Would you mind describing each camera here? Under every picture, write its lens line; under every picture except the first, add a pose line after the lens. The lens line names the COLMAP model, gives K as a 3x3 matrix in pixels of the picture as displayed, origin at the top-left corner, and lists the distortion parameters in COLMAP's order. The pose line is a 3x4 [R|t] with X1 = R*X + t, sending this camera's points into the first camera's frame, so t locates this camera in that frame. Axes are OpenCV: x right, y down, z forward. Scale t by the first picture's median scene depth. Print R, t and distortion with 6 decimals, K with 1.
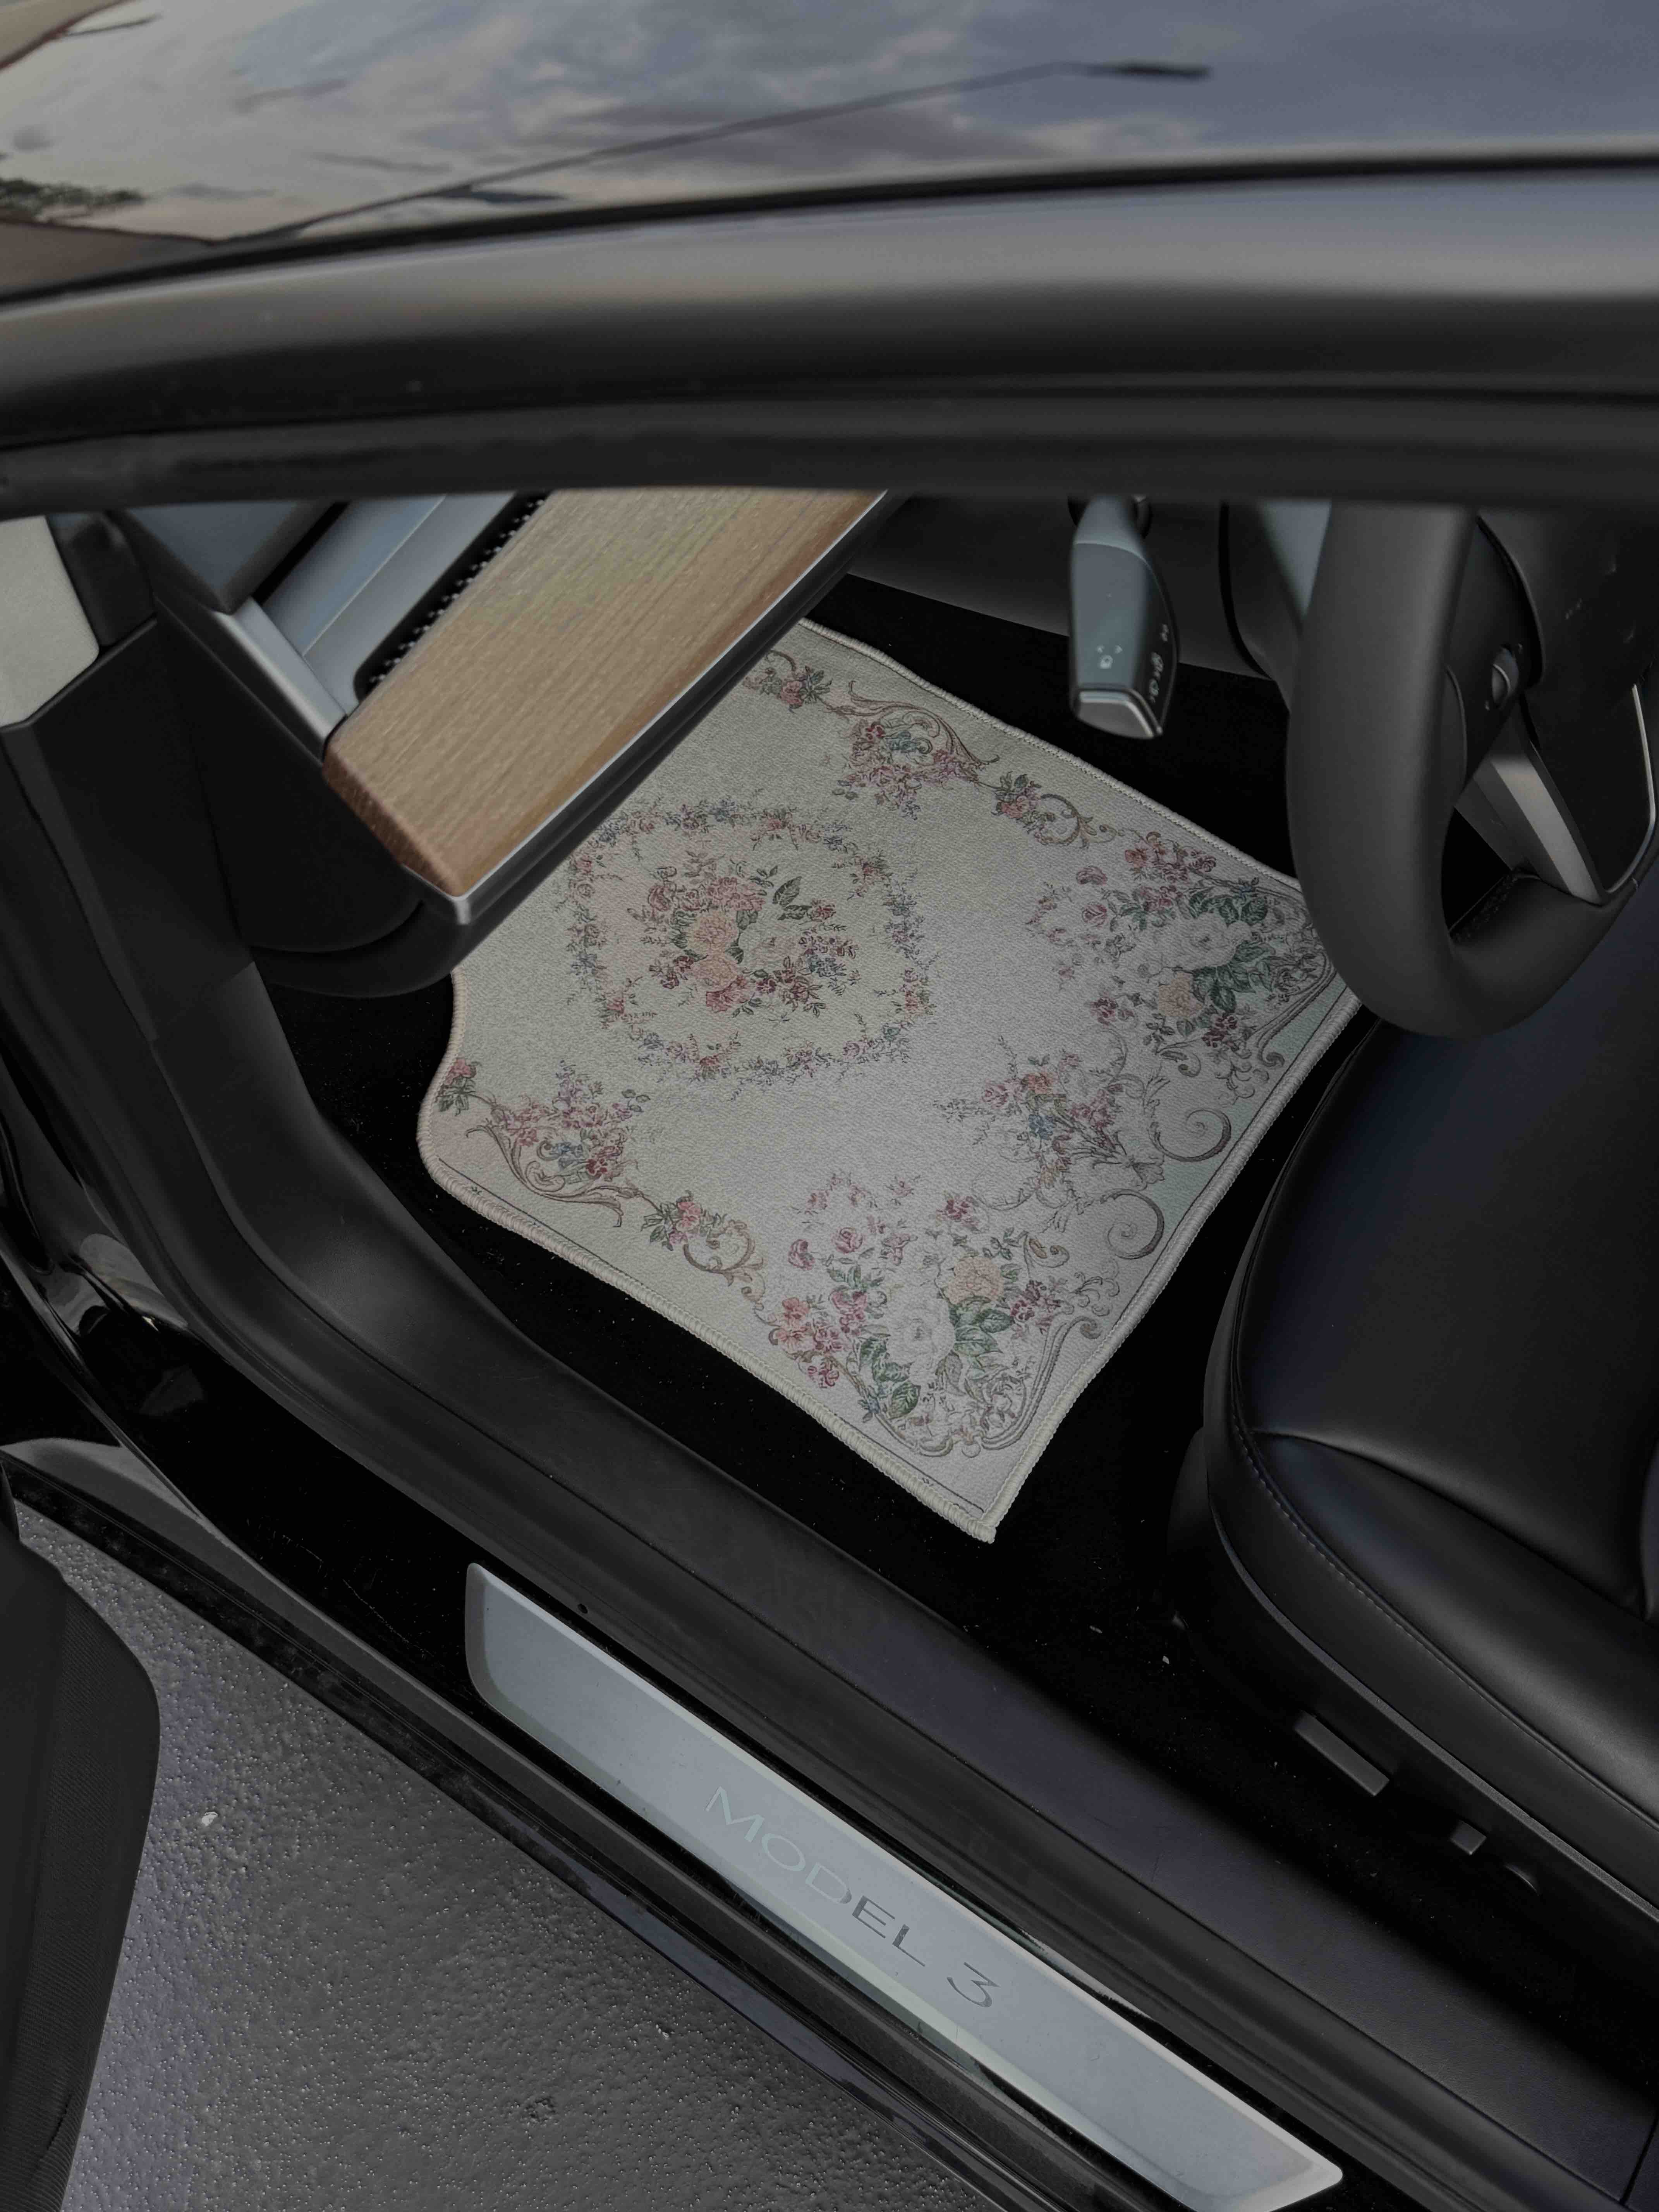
lens RADIAL K [[2194.2, 0, 829.5], [0, 2194.2, 1106.0], [0, 0, 1]] dist [0.176942, -0.405159]
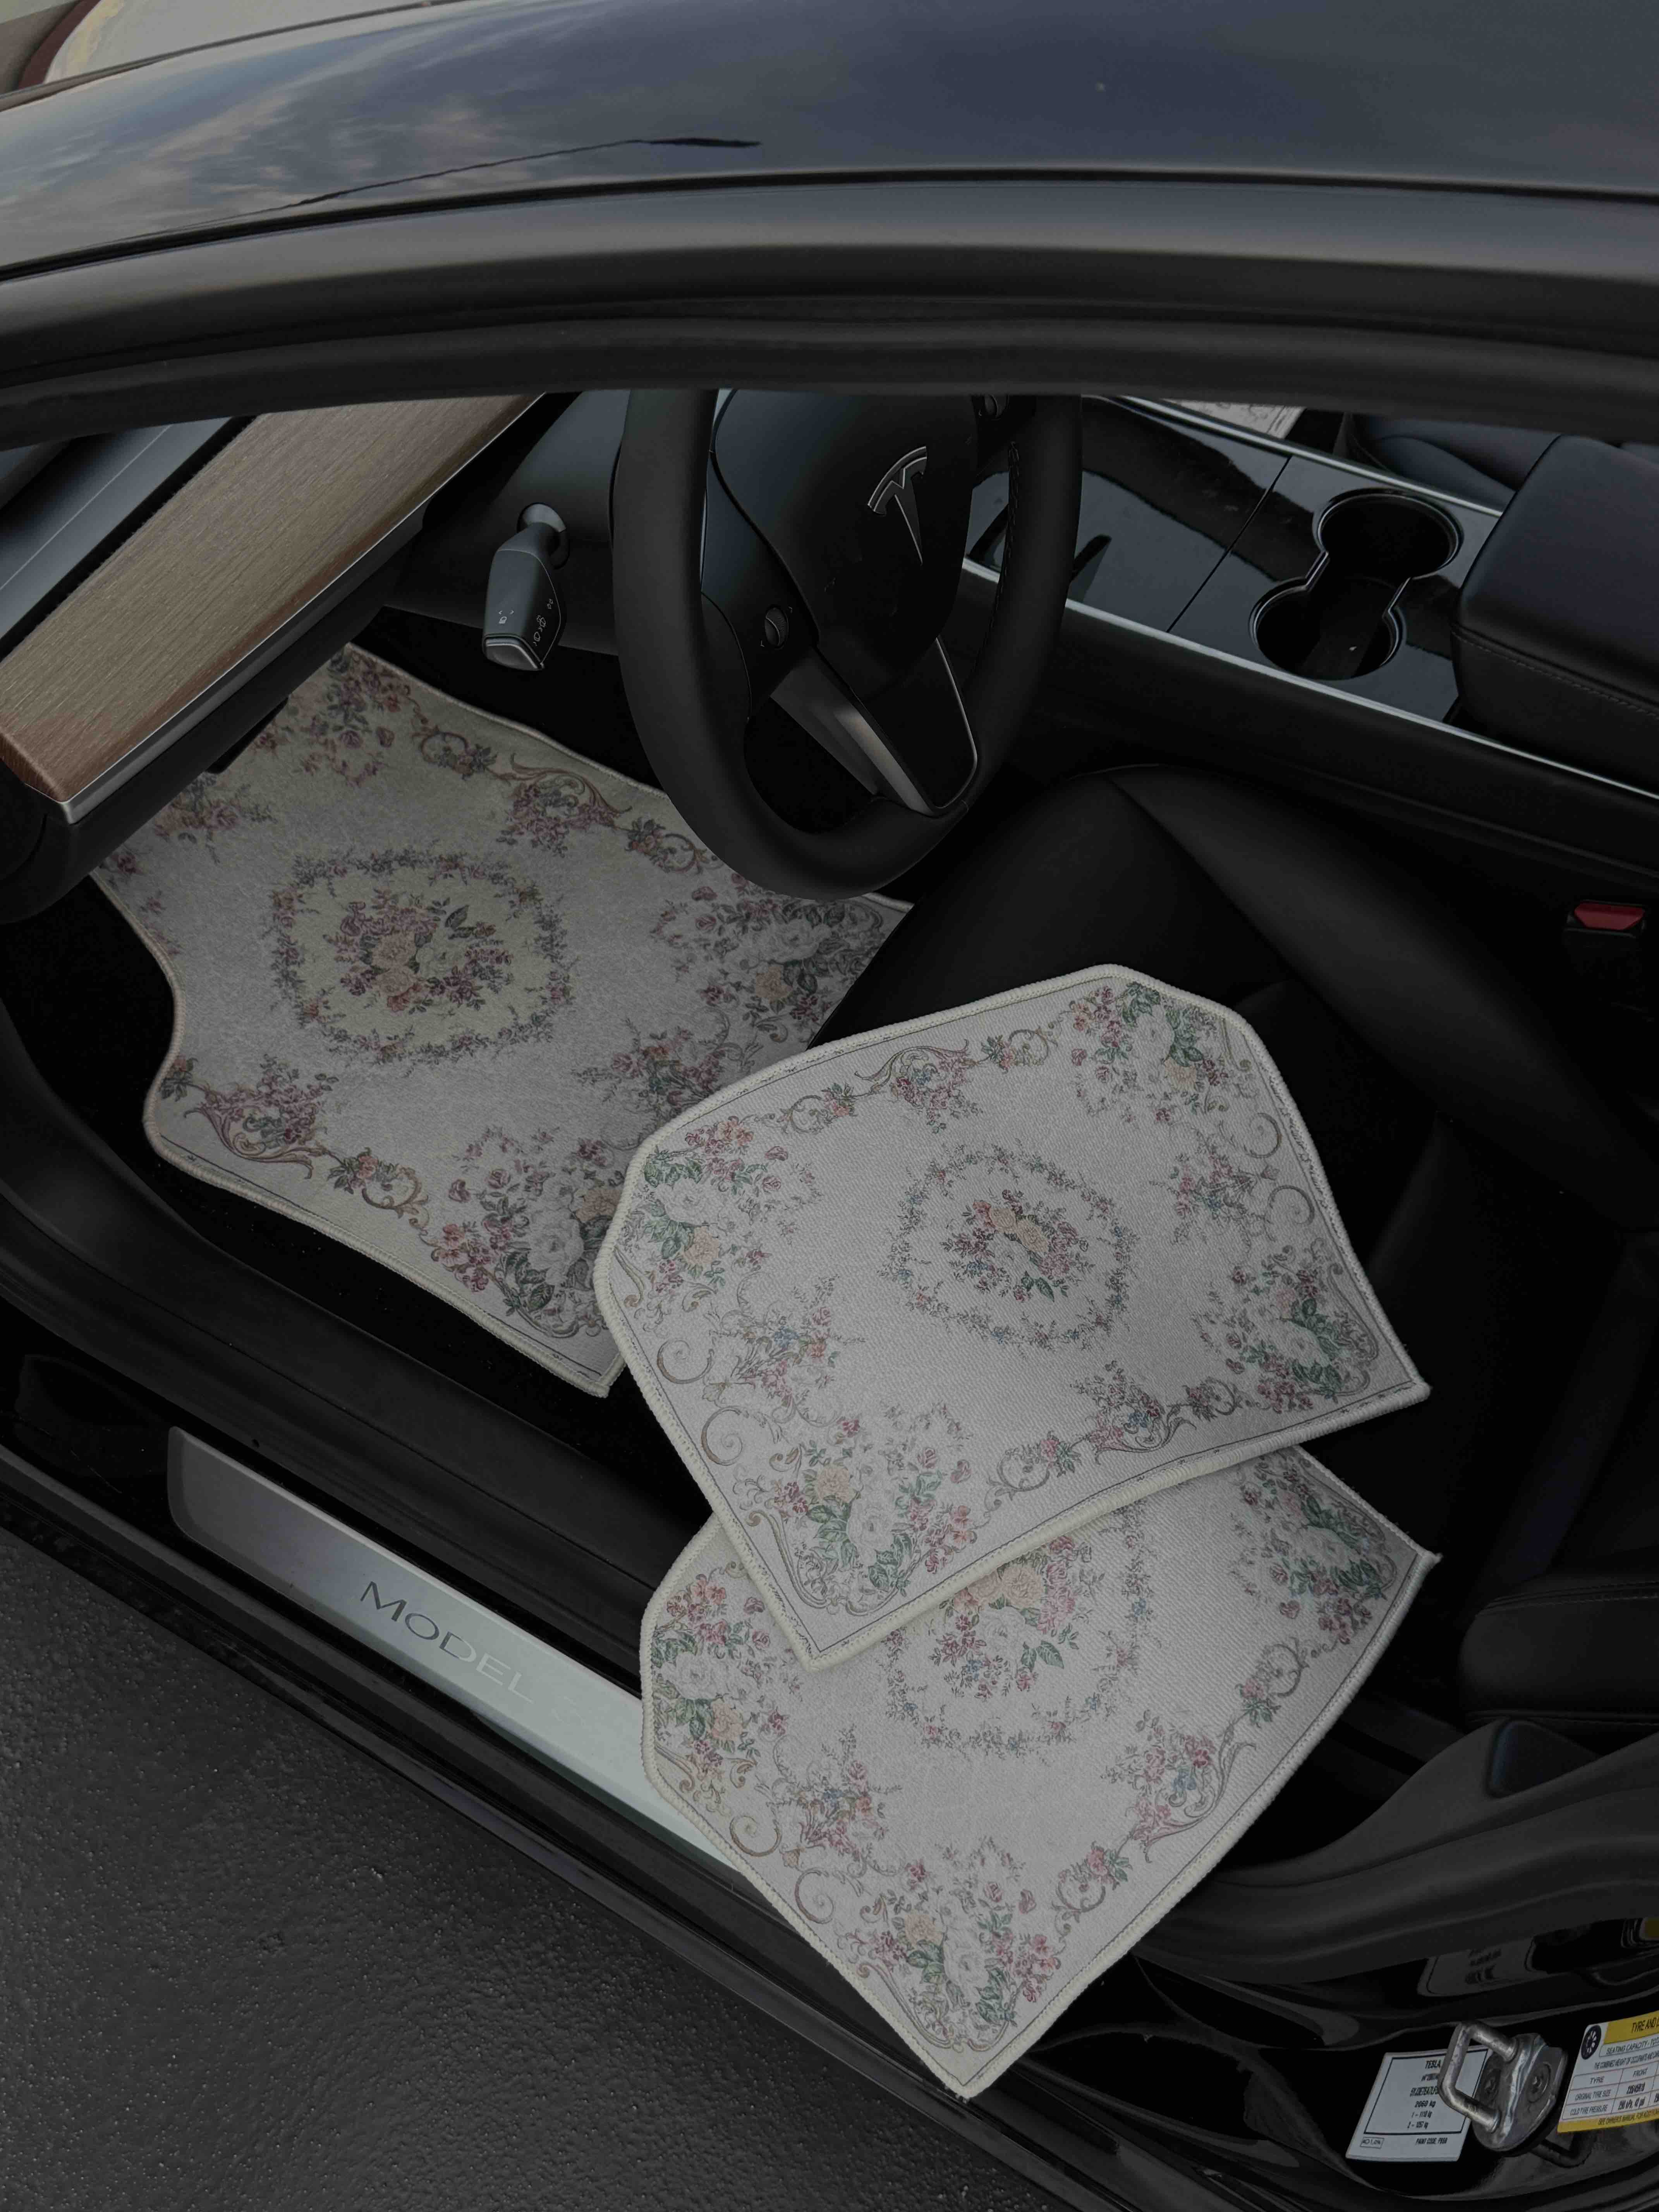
lens RADIAL K [[2194.4, 0, 823.7], [0, 2194.4, 1099.4], [0, 0, 1]] dist [0.186745, -0.424183]
pose [[0.998048, -0.047238, 0.040846, 0.136722], [0.051050, 0.993877, -0.097992, 0.141531], [-0.035967, 0.099885, 0.994349, -0.230771]]
